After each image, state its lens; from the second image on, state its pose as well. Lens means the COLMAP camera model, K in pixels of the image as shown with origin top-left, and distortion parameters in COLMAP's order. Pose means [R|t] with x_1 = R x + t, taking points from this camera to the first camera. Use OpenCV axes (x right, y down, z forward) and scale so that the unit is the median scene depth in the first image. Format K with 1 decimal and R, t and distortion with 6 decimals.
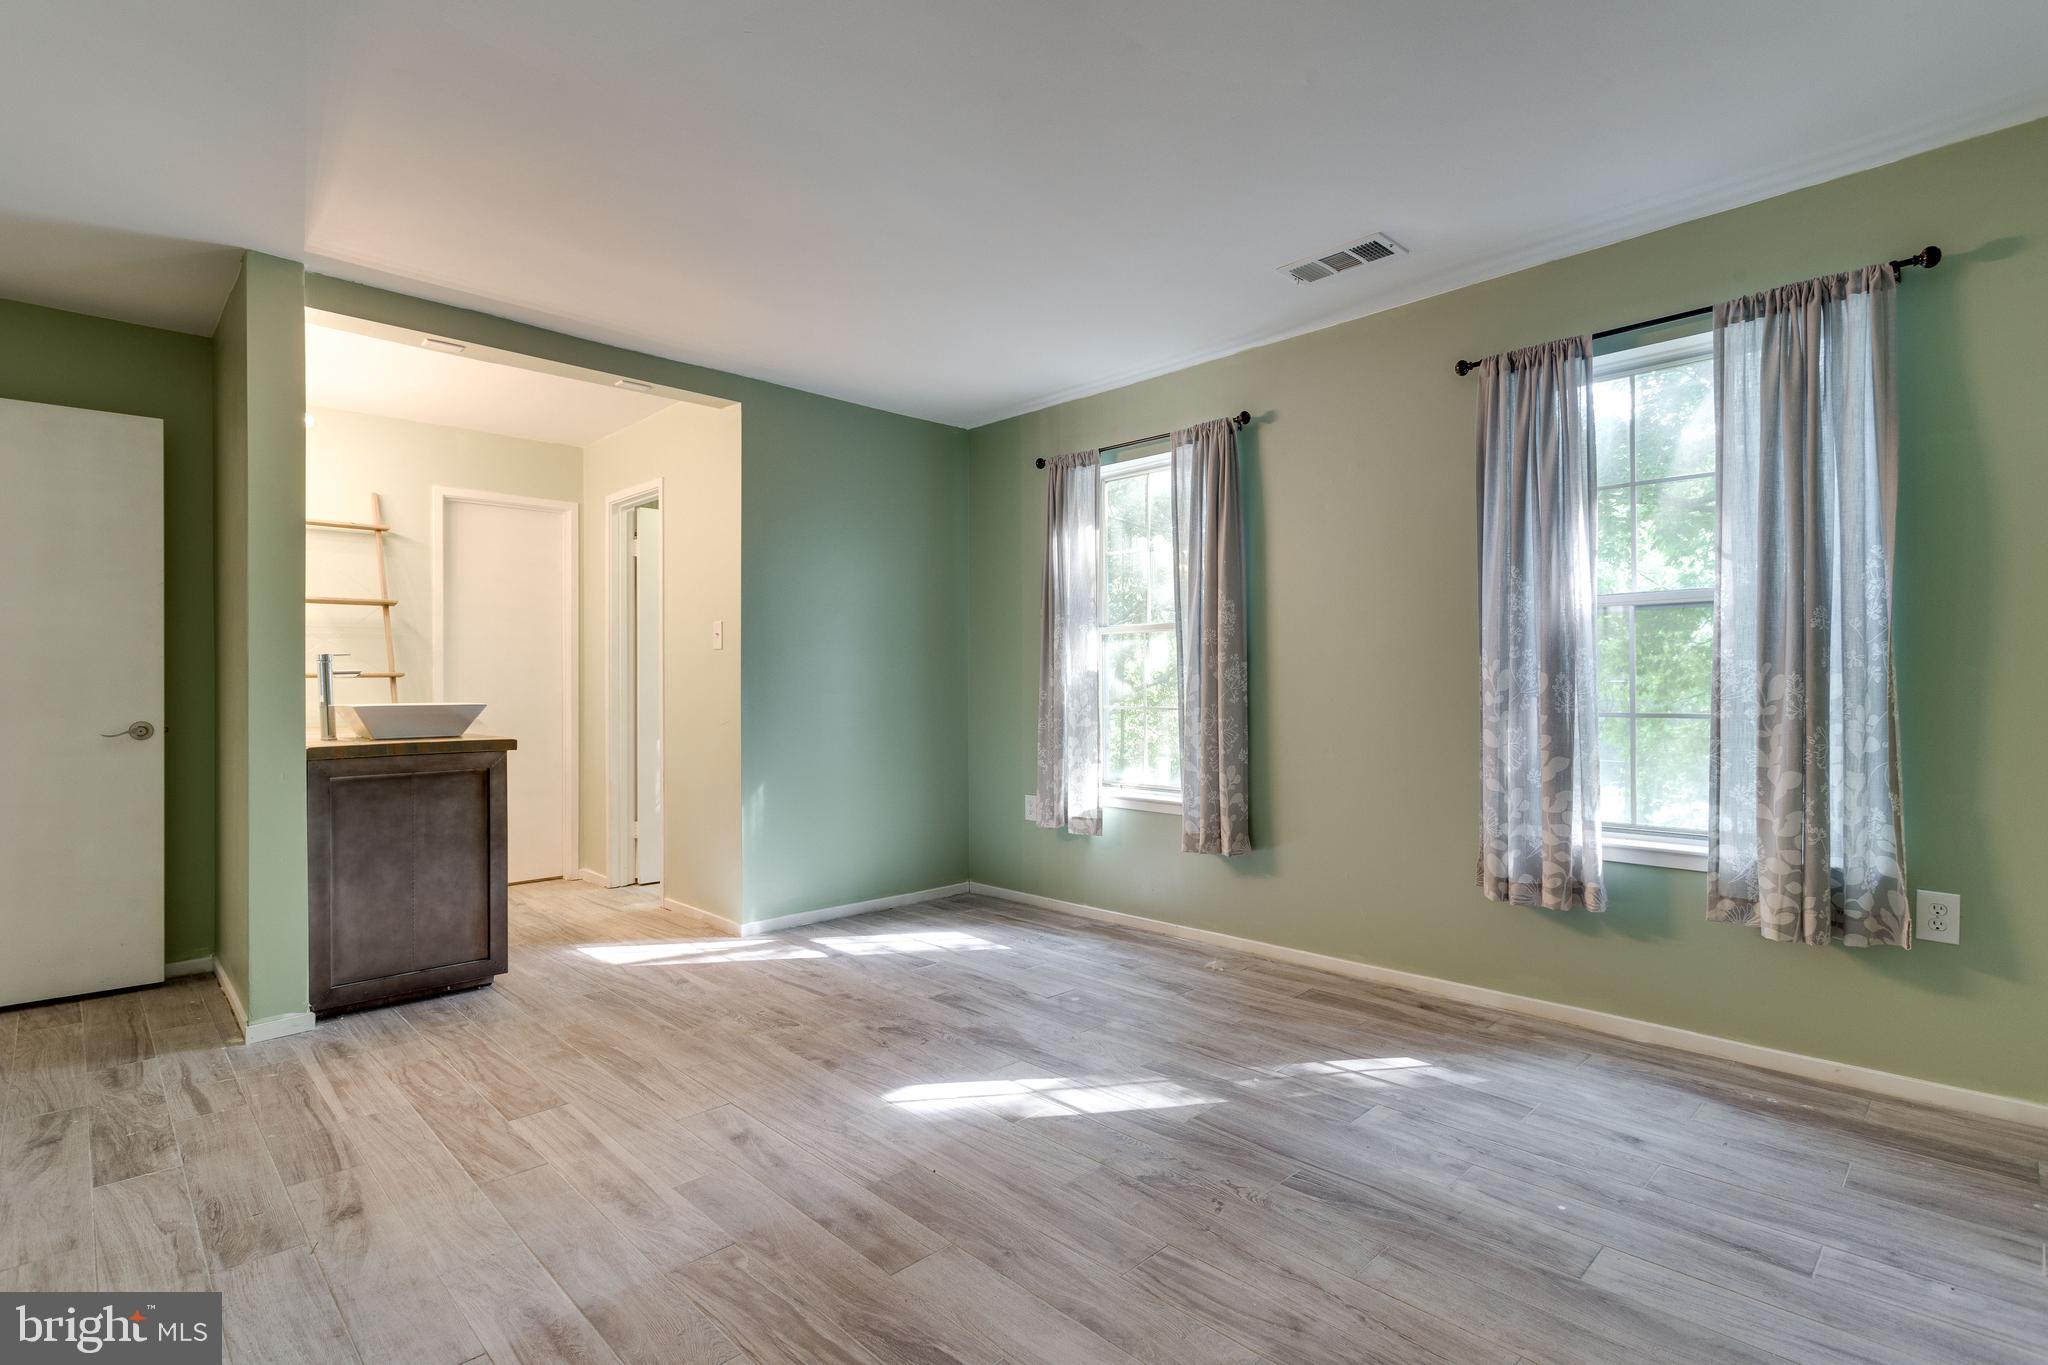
lens RADIAL K [[988.4, 0, 1037.2], [0, 988.4, 680.7], [0, 0, 1]] dist [0.001827, 0.001694]
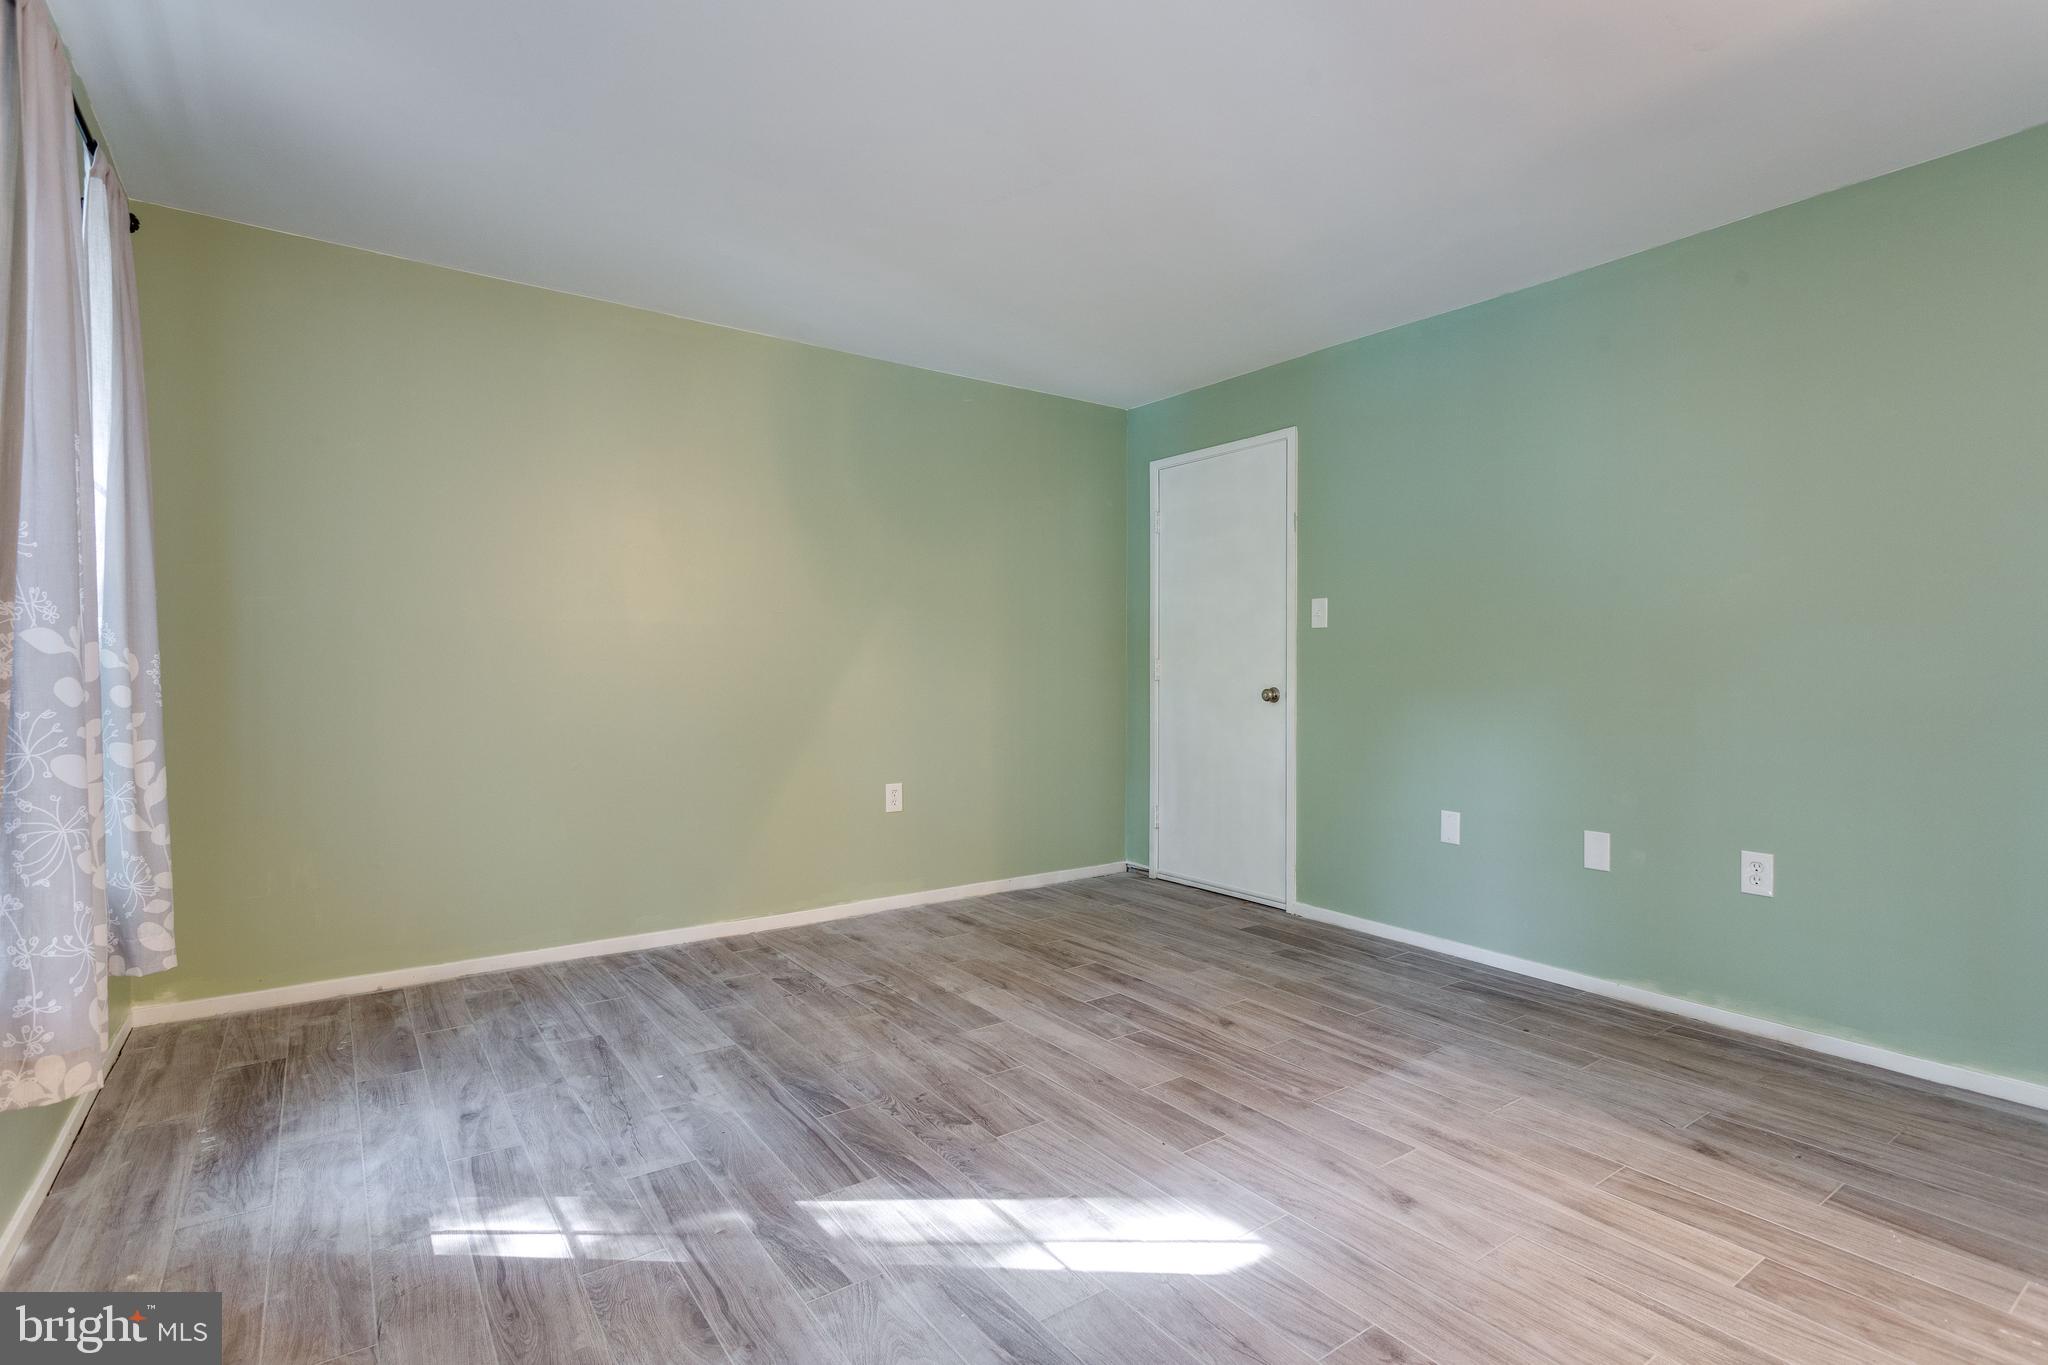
lens RADIAL K [[988.4, 0, 1037.0], [0, 988.4, 685.0], [0, 0, 1]] dist [0.001827, 0.001694]
pose [[-0.988160, -0.000327, 0.153424, -0.093412], [0.001596, 0.999922, 0.012410, 0.010600], [-0.153416, 0.012508, -0.988083, 1.434535]]
